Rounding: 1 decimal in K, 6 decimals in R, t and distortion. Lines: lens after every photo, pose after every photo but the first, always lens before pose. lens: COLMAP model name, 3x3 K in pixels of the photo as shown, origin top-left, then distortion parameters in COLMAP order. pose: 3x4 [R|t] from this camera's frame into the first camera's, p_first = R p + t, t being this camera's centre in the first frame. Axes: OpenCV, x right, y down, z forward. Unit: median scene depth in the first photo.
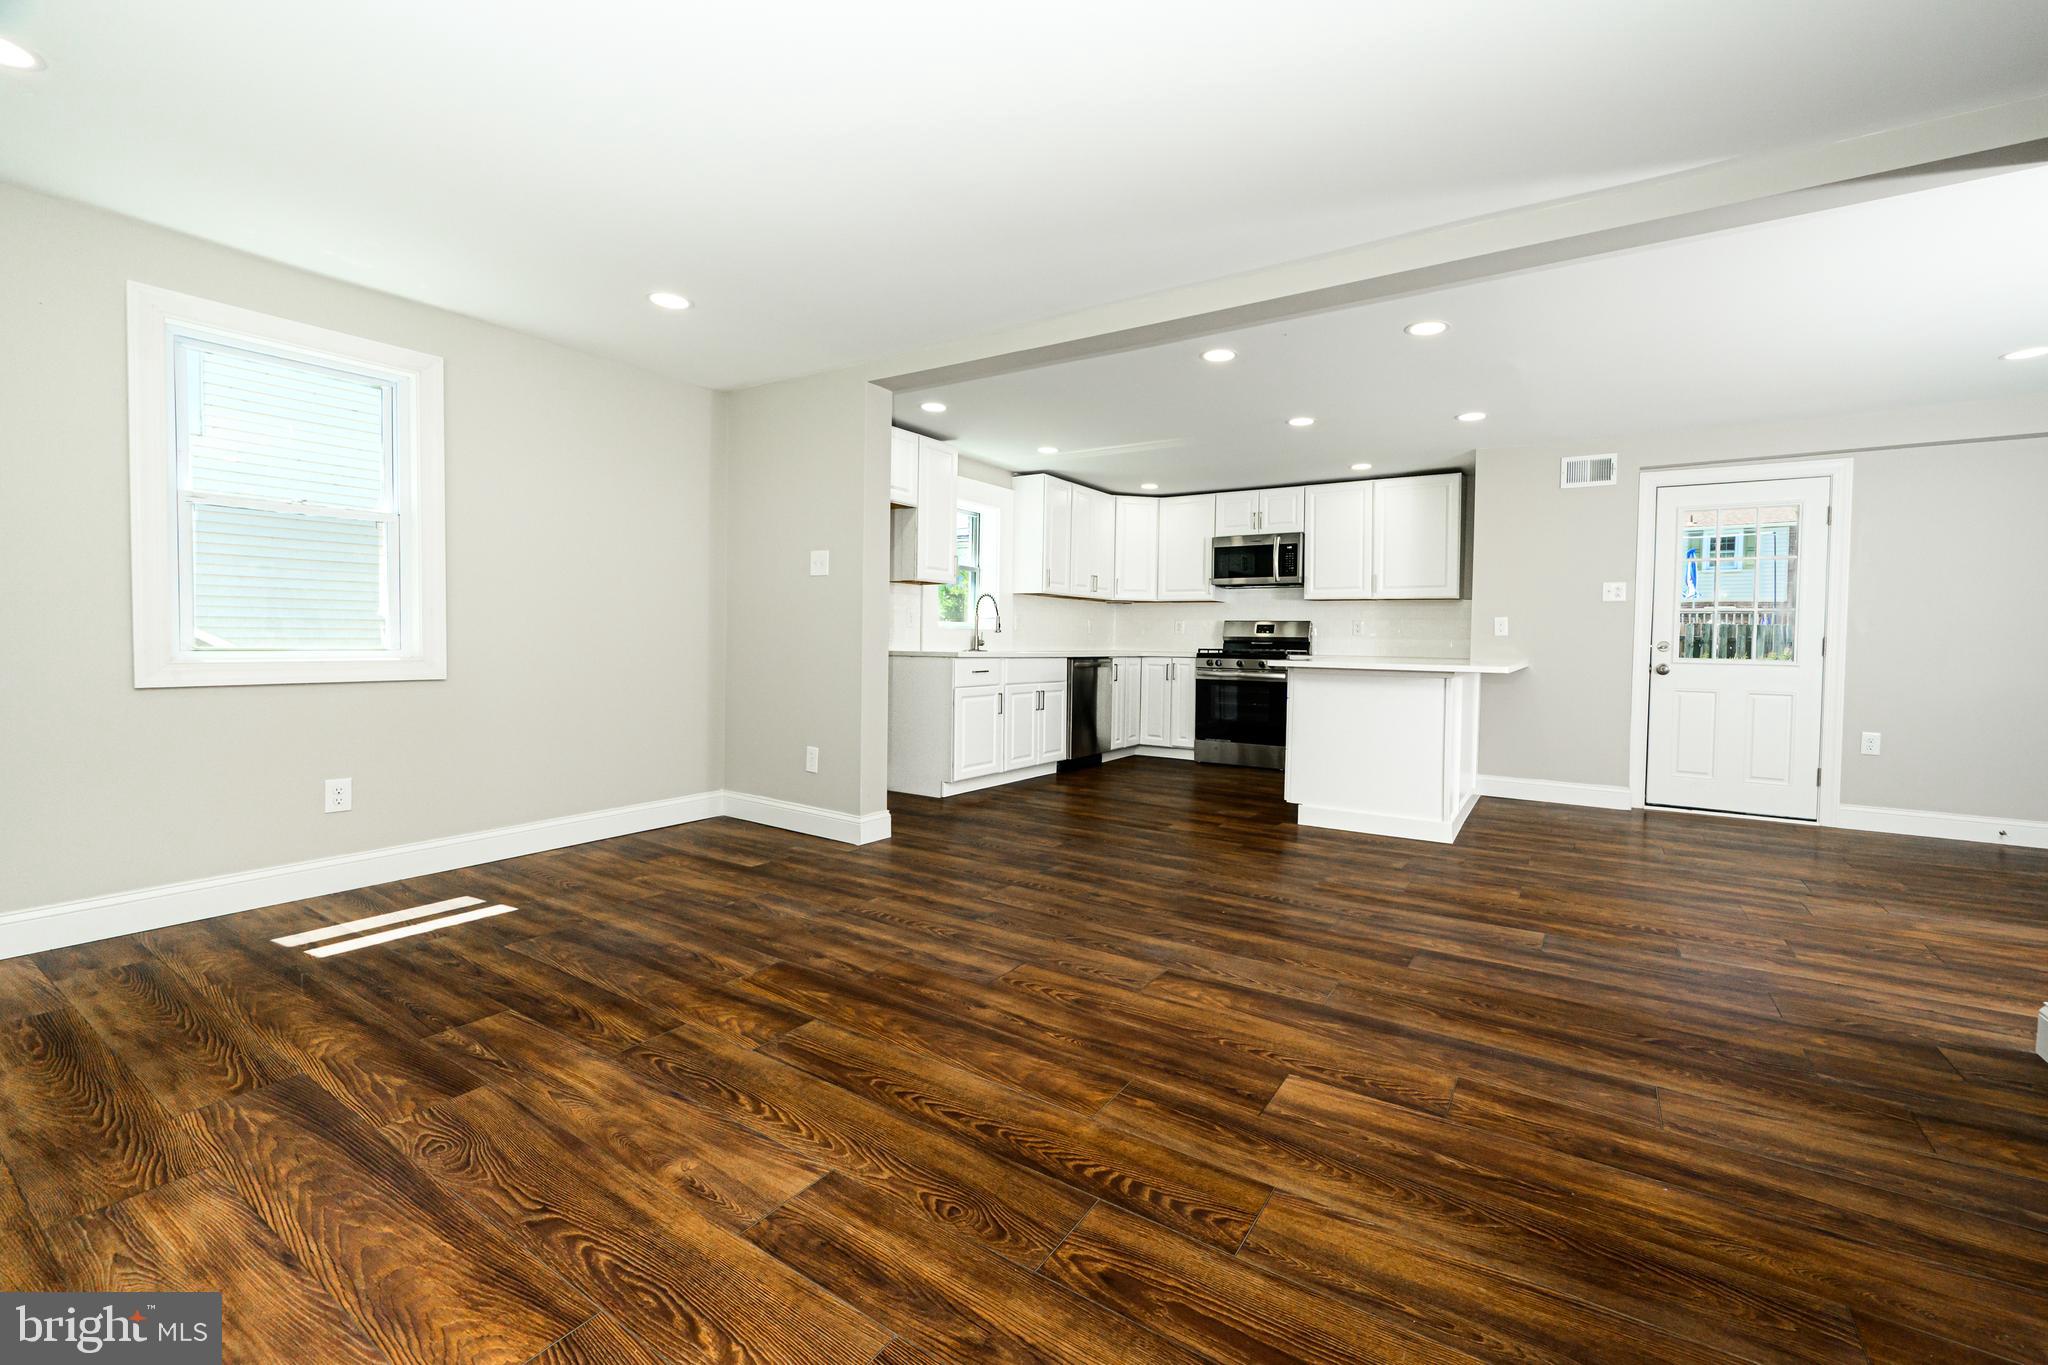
lens RADIAL K [[826.5, 0, 1095.4], [0, 826.5, 666.9], [0, 0, 1]] dist [-0.001572, 0.000235]
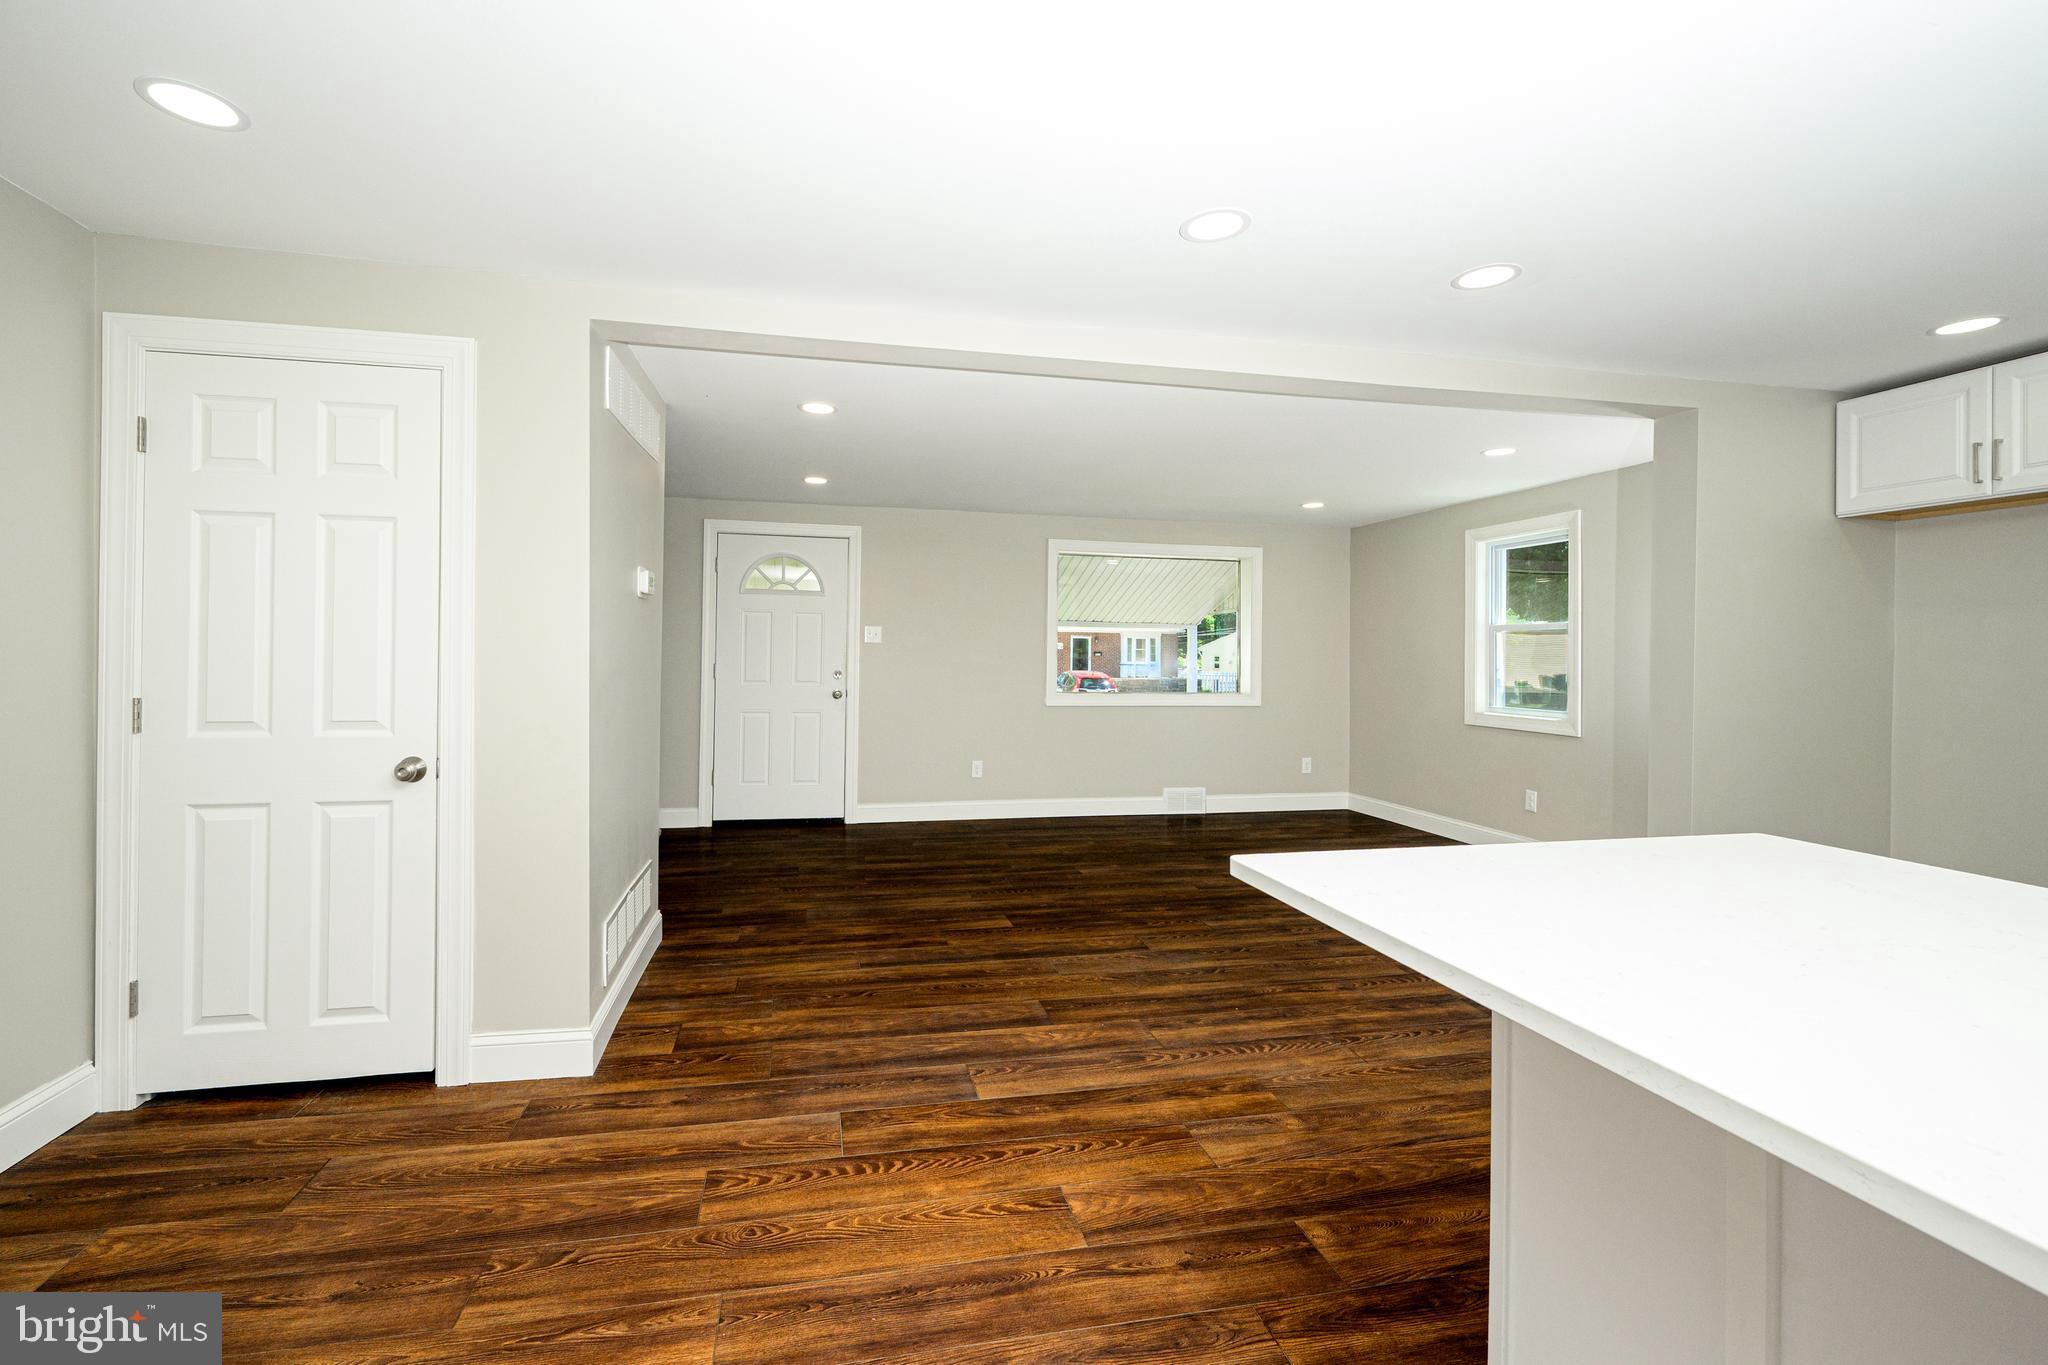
lens RADIAL K [[843.6, 0, 956.2], [0, 843.6, 646.0], [0, 0, 1]] dist [-0.001652, -0.000368]
pose [[-0.750581, -0.026822, -0.660233, 1.280646], [-0.044392, 0.998965, 0.009883, -0.145247], [0.659285, 0.036727, -0.750995, 1.821267]]
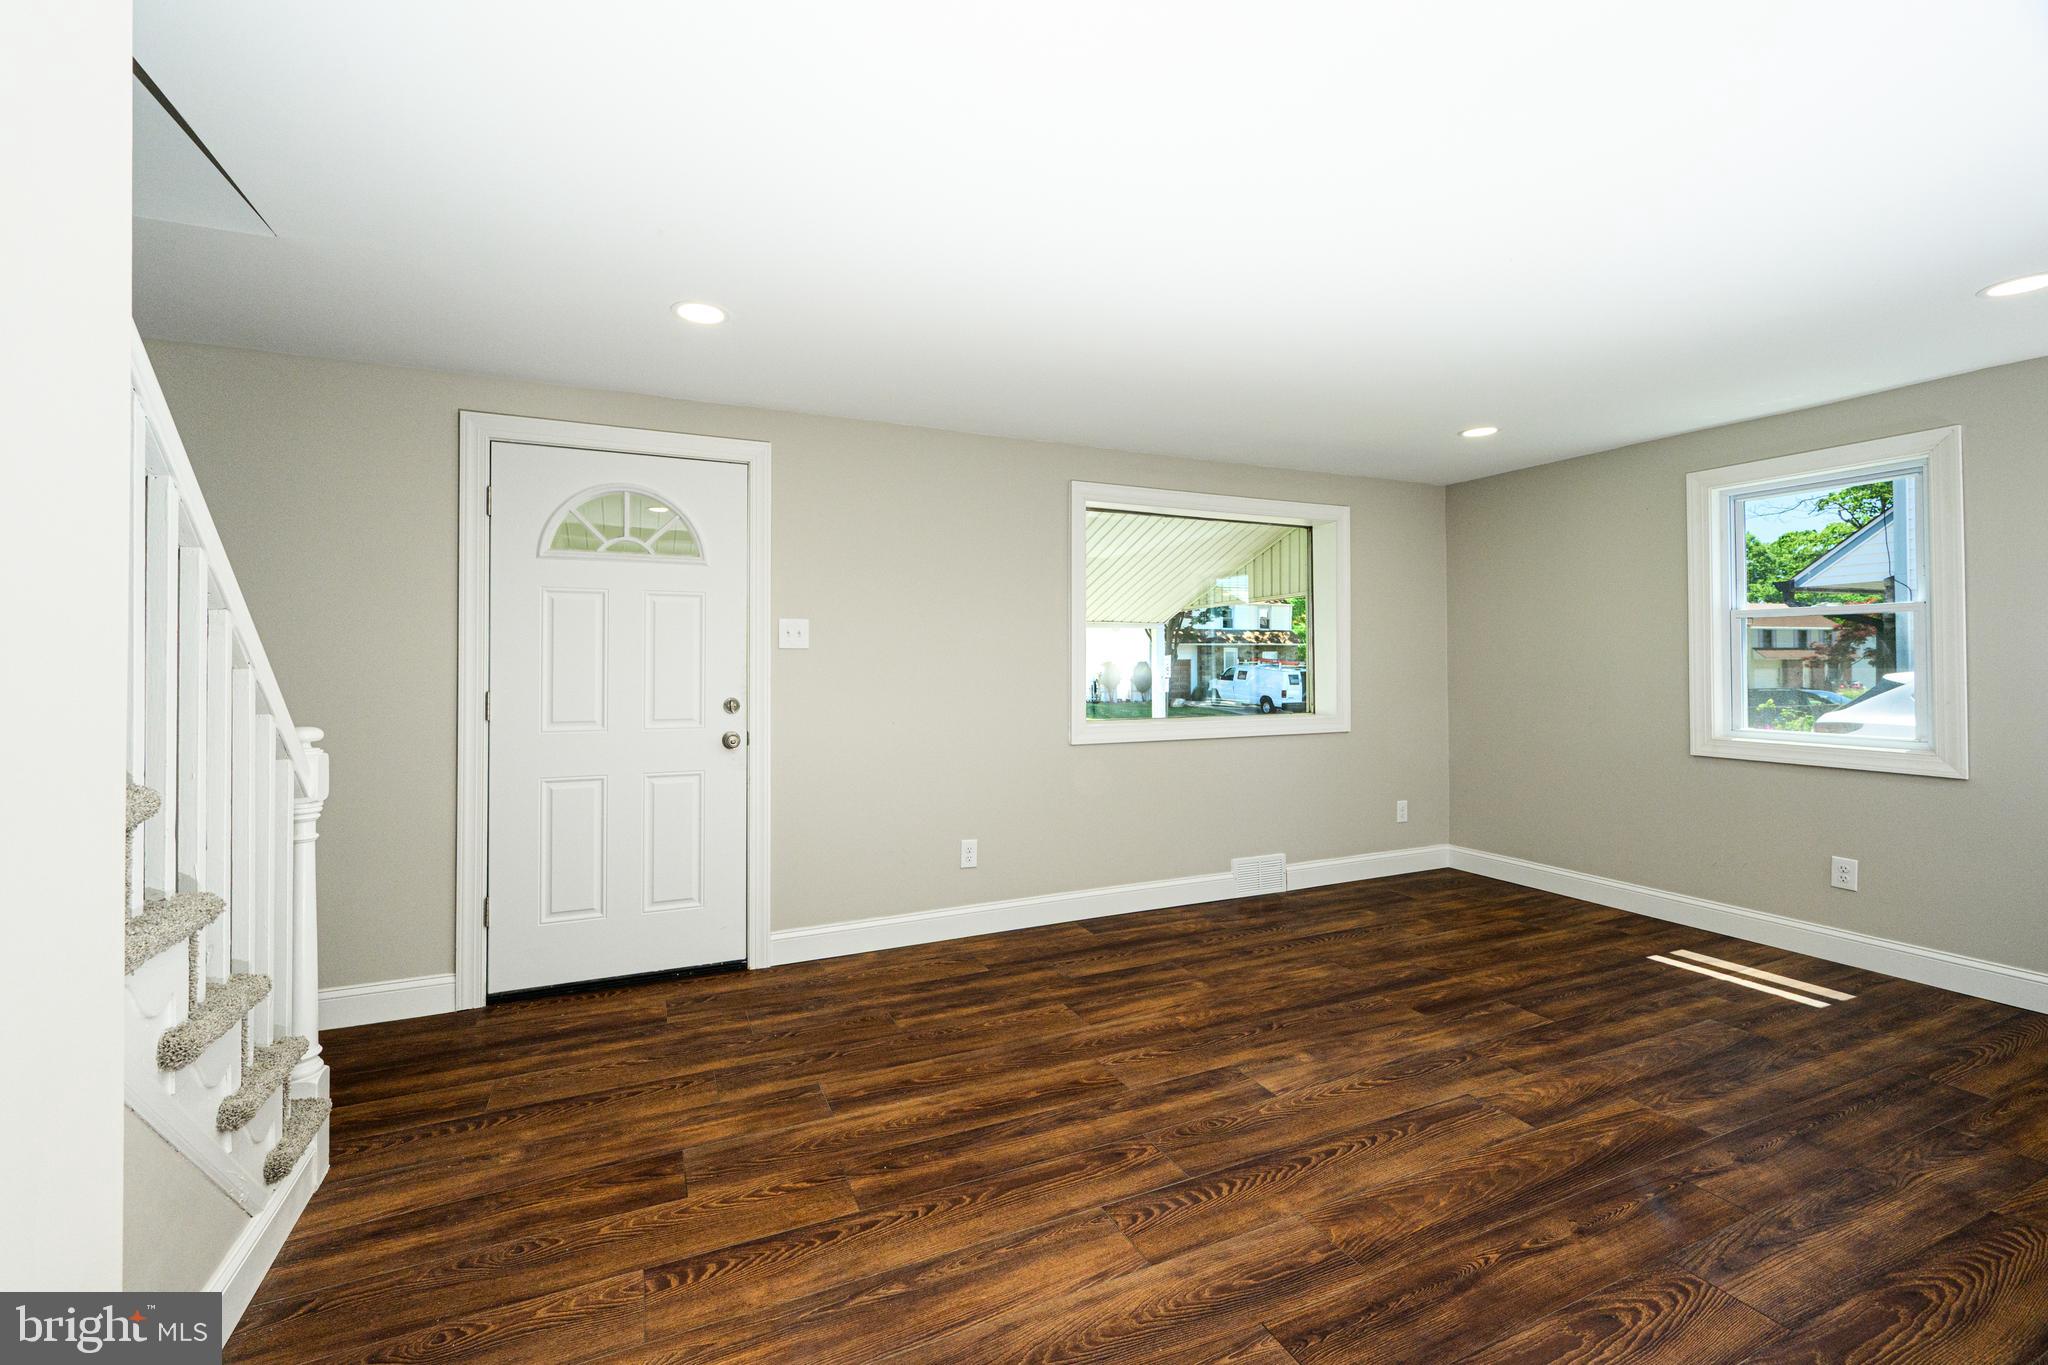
lens RADIAL K [[822.1, 0, 968.2], [0, 822.1, 649.7], [0, 0, 1]] dist [-0.000894, 0.000482]
pose [[-0.594125, -0.021155, -0.804095, 0.773177], [-0.030624, 0.999524, -0.003669, -0.120364], [0.803790, 0.022444, -0.594490, 0.868772]]
